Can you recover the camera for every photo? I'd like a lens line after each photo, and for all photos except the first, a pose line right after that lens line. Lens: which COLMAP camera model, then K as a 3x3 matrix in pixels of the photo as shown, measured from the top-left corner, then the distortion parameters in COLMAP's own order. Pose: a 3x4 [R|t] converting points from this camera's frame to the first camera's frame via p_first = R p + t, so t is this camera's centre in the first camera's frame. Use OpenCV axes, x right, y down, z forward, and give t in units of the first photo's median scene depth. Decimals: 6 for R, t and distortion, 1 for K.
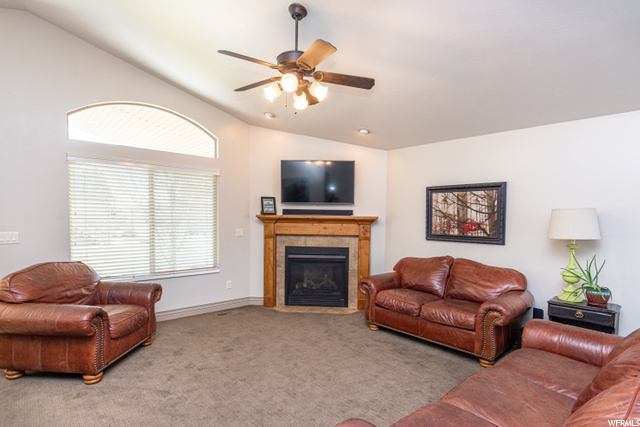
lens RADIAL K [[339.0, 0, 319.8], [0, 339.0, 215.3], [0, 0, 1]] dist [-0.002377, -0.000440]
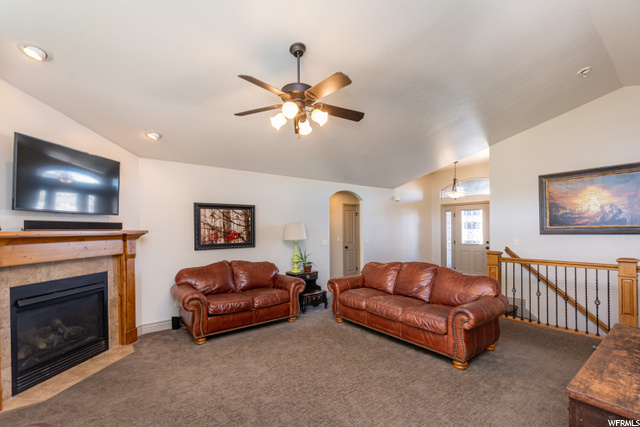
lens RADIAL K [[289.4, 0, 319.7], [0, 289.4, 213.0], [0, 0, 1]] dist [-0.018221, -0.000733]
pose [[0.062070, 0.038500, 0.997329, -0.652442], [0.007641, 0.999208, -0.039049, -0.010057], [-0.998043, 0.010044, 0.061727, 0.573449]]
